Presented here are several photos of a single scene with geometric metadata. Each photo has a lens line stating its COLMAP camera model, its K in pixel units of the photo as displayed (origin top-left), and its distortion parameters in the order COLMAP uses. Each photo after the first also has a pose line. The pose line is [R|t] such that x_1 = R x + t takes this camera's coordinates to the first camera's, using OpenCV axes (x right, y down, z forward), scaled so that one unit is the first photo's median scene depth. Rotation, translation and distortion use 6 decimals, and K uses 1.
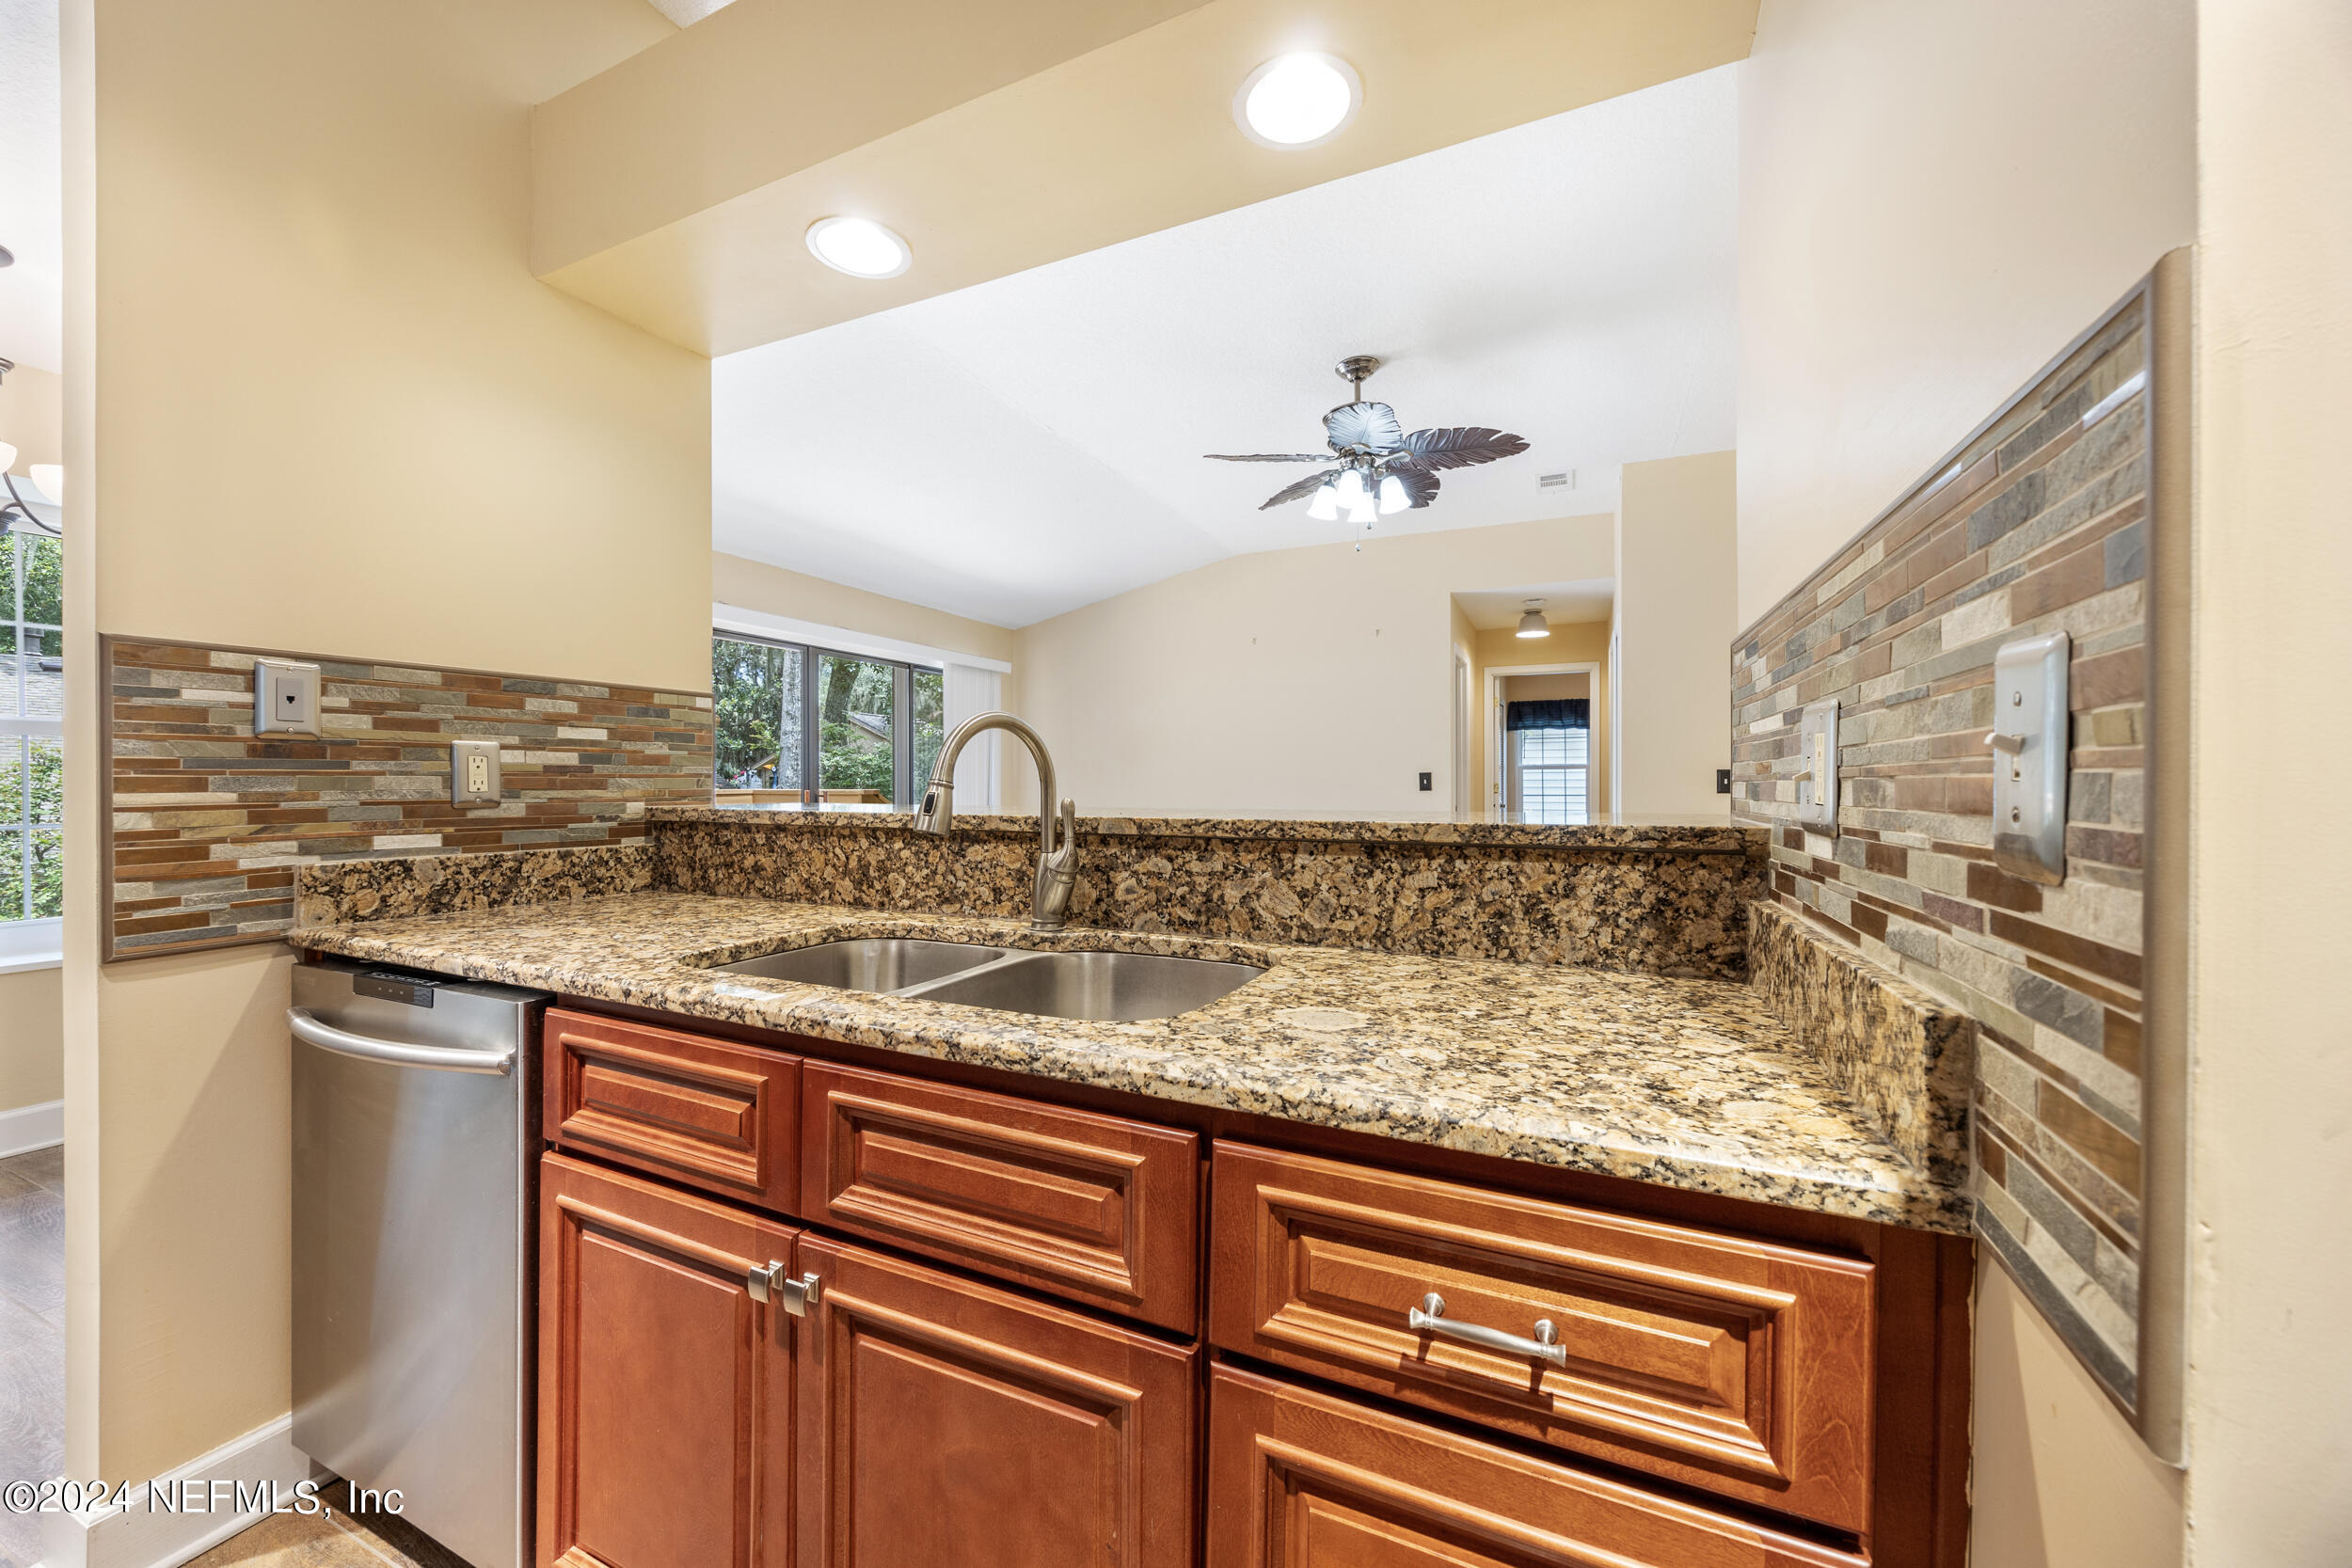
lens RADIAL K [[888.2, 0, 1168.3], [0, 888.2, 786.6], [0, 0, 1]] dist [-0.002813, 0.000079]
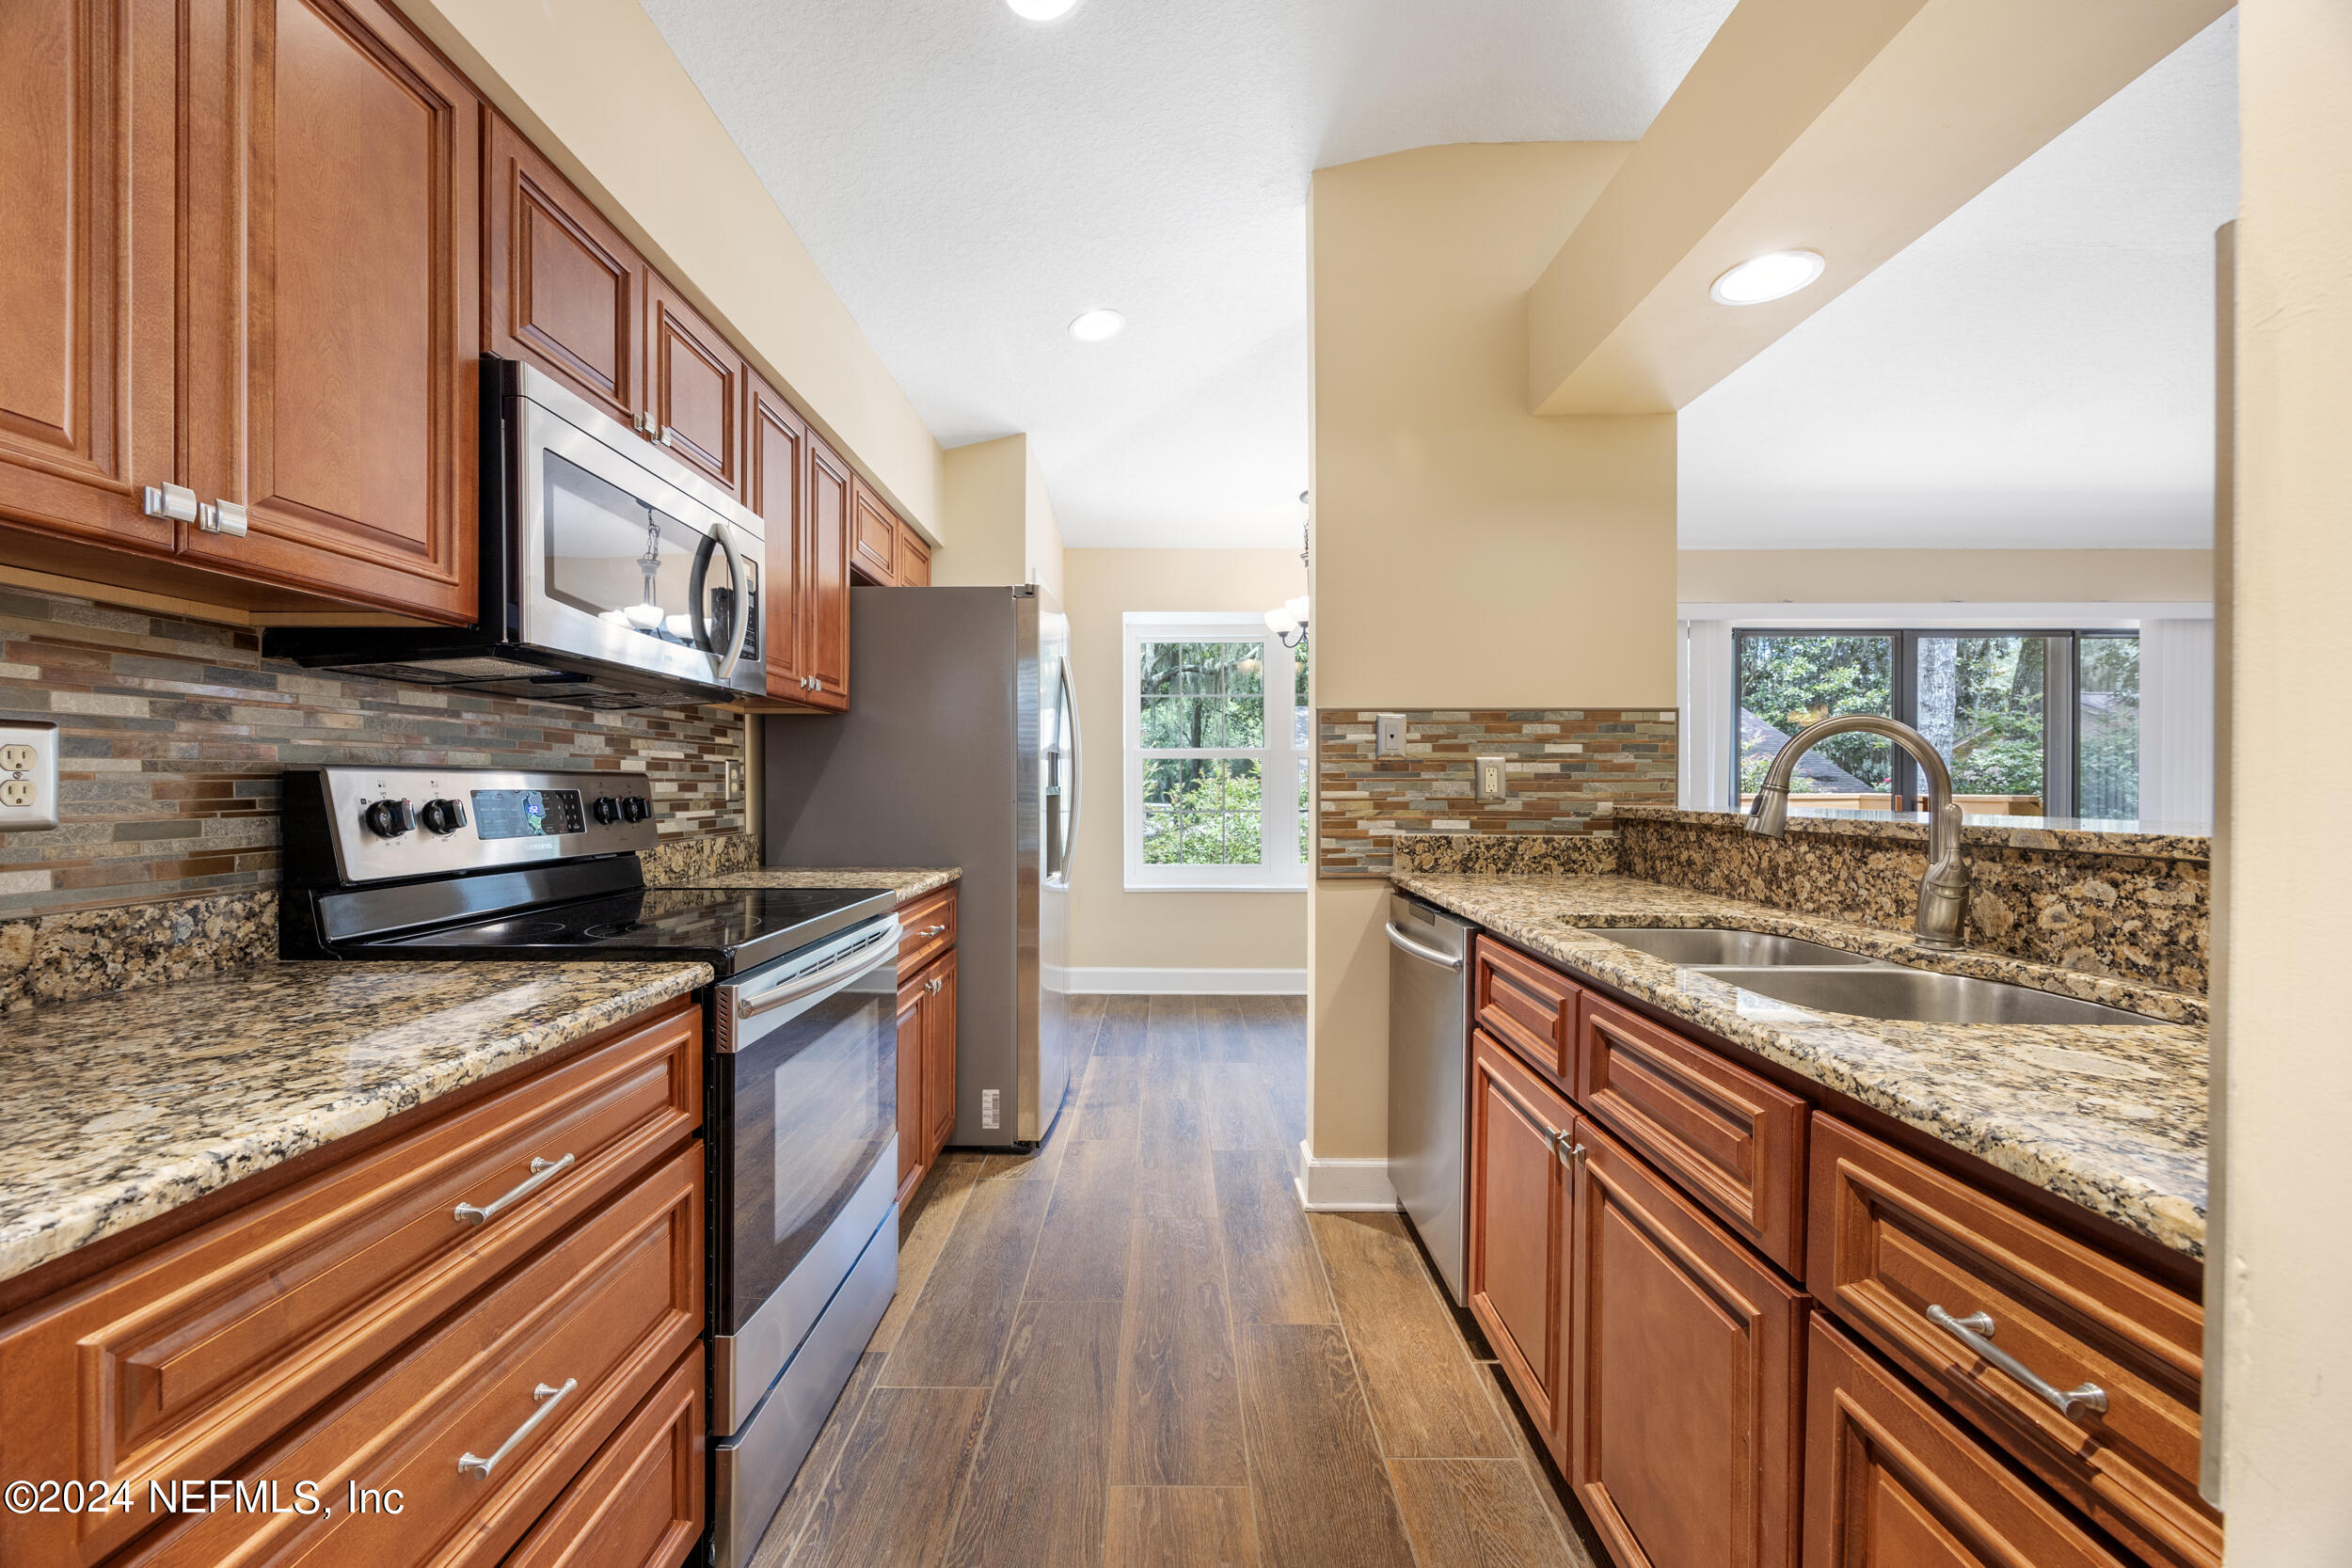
lens RADIAL K [[901.5, 0, 1162.0], [0, 901.5, 779.4], [0, 0, 1]] dist [-0.000787, 0.000421]
pose [[0.414721, -0.005063, -0.909935, 0.388081], [-0.005840, 0.999949, -0.008226, -0.000016], [0.909930, 0.008726, 0.414670, -0.110061]]
